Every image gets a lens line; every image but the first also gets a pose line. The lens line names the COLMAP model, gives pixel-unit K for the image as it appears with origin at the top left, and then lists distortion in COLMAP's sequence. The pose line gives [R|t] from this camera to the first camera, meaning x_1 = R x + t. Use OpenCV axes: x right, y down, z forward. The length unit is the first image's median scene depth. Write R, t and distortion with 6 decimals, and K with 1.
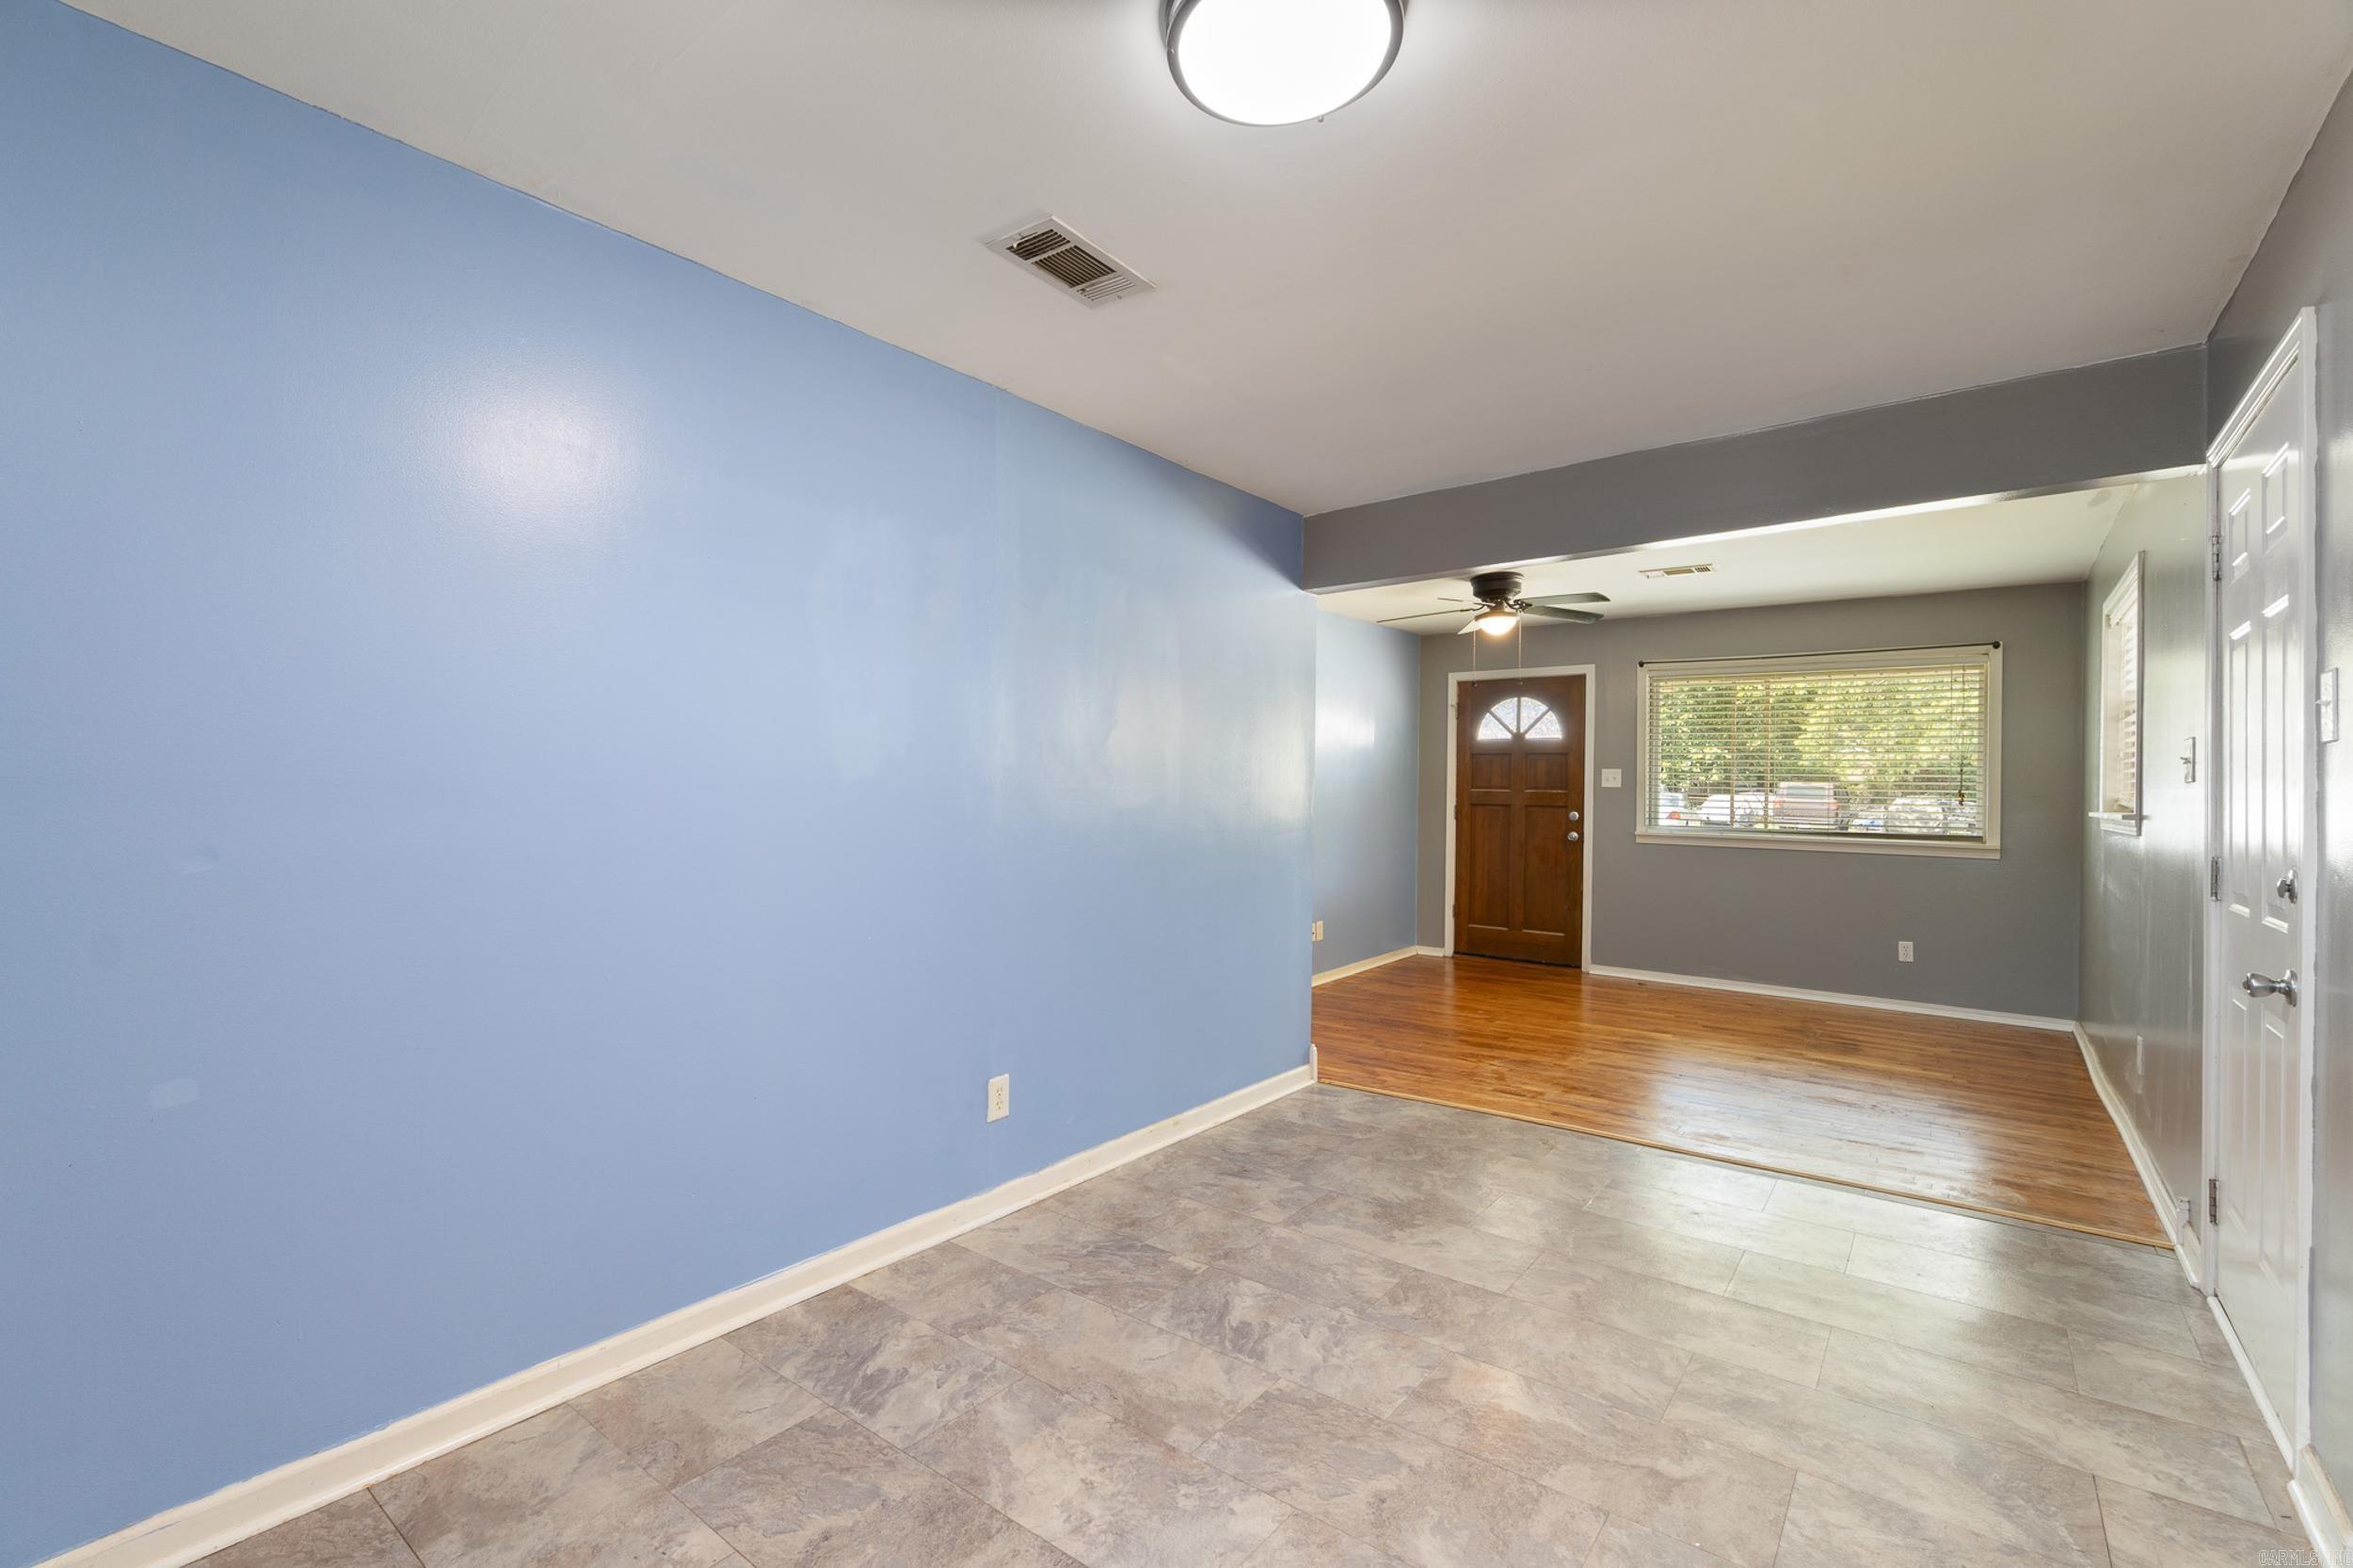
lens RADIAL K [[1011.5, 0, 1168.0], [0, 1011.5, 785.6], [0, 0, 1]] dist [-0.007543, 0.000692]
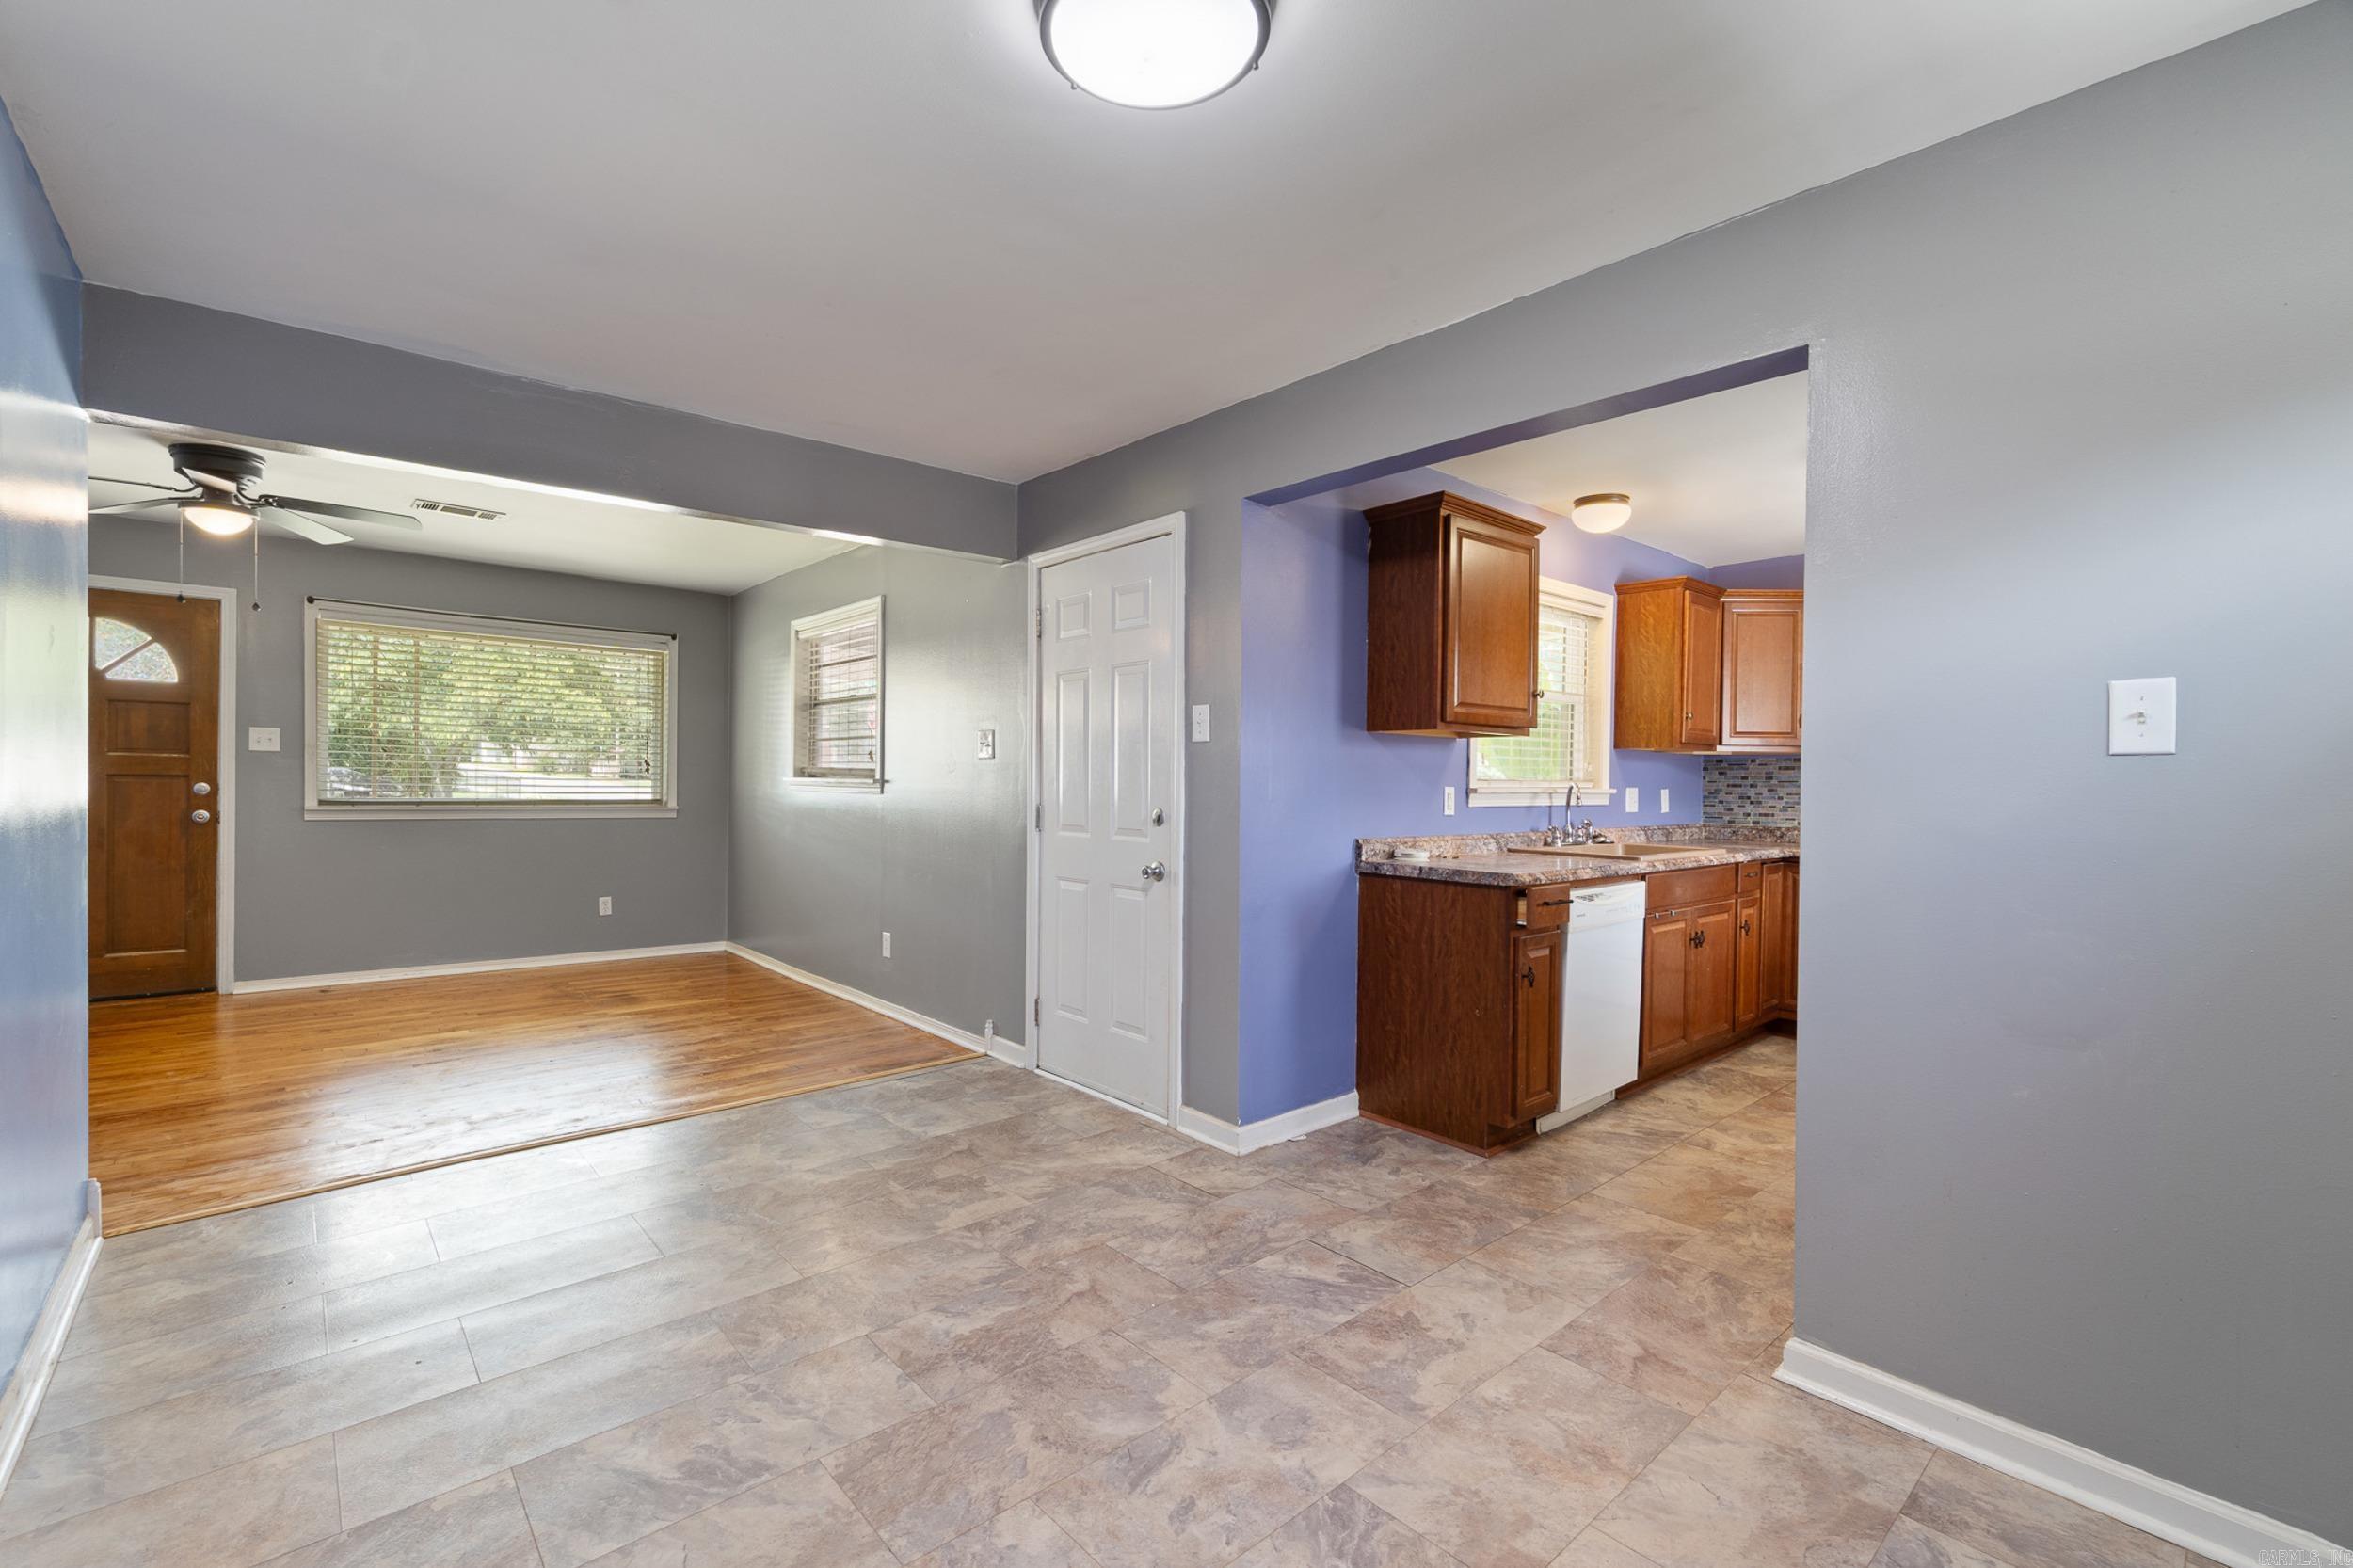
lens RADIAL K [[1011.5, 0, 1164.6], [0, 1011.5, 780.3], [0, 0, 1]] dist [-0.007543, 0.000692]
pose [[0.189577, -0.011176, 0.981802, -0.239526], [-0.016819, 0.999752, 0.014628, 0.001575], [-0.981722, -0.019286, 0.189342, 0.209331]]
